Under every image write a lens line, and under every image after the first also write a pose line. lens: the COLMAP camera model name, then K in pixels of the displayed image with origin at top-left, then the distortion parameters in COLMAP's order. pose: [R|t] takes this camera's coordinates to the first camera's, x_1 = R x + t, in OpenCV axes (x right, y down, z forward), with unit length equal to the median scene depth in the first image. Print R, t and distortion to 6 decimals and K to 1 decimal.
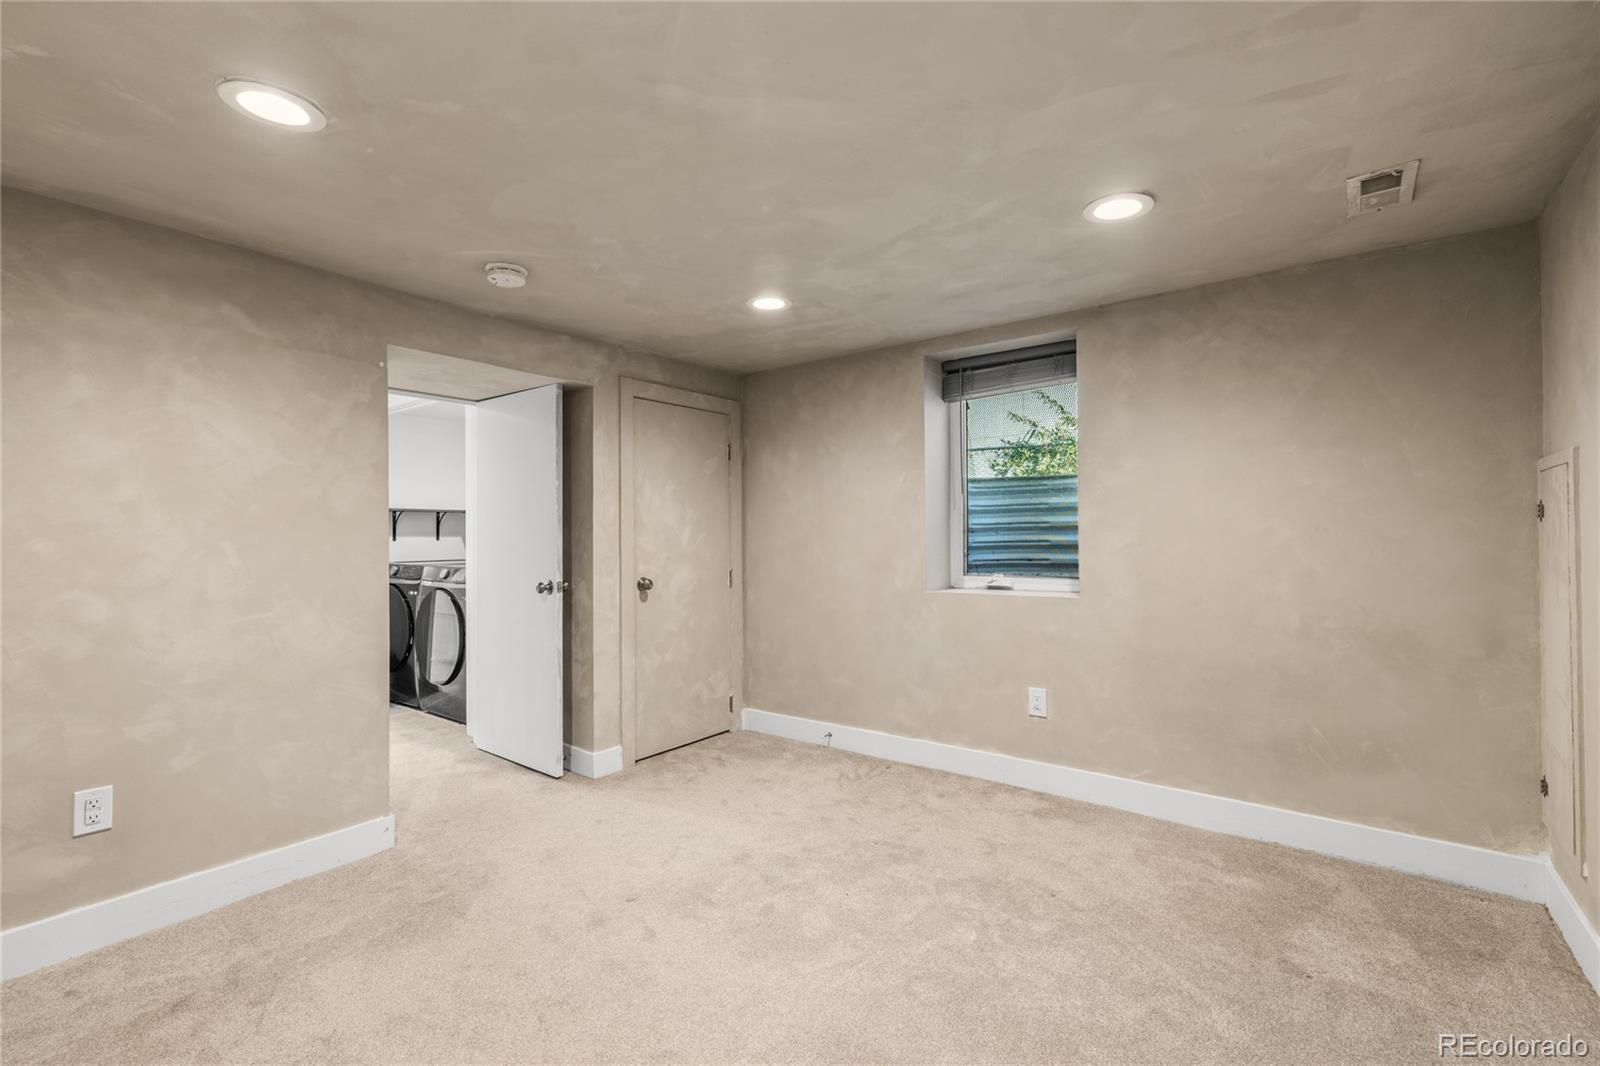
lens RADIAL K [[684.4, 0, 799.6], [0, 684.4, 535.1], [0, 0, 1]] dist [0.008310, -0.000996]
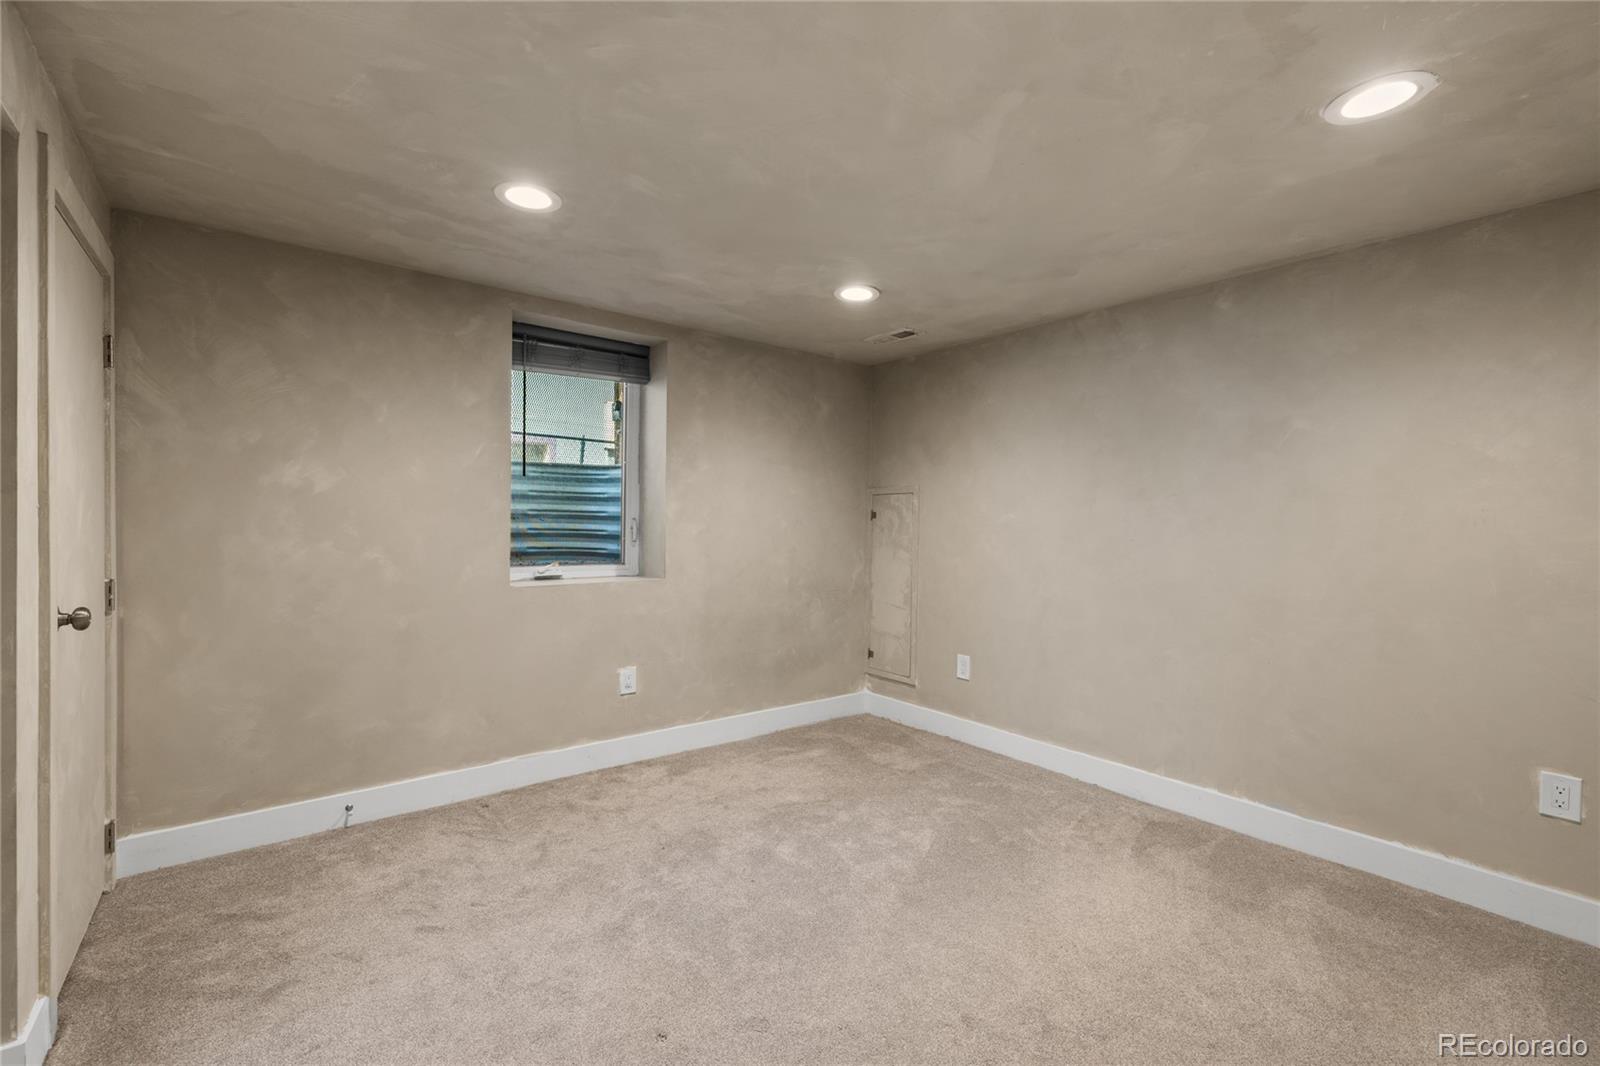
lens RADIAL K [[684.4, 0, 793.3], [0, 684.4, 544.5], [0, 0, 1]] dist [0.008310, -0.000996]
pose [[0.266129, -0.015100, 0.963819, -0.589315], [-0.011466, 0.999757, 0.018829, 0.009733], [-0.963869, -0.016062, 0.265891, 0.463076]]
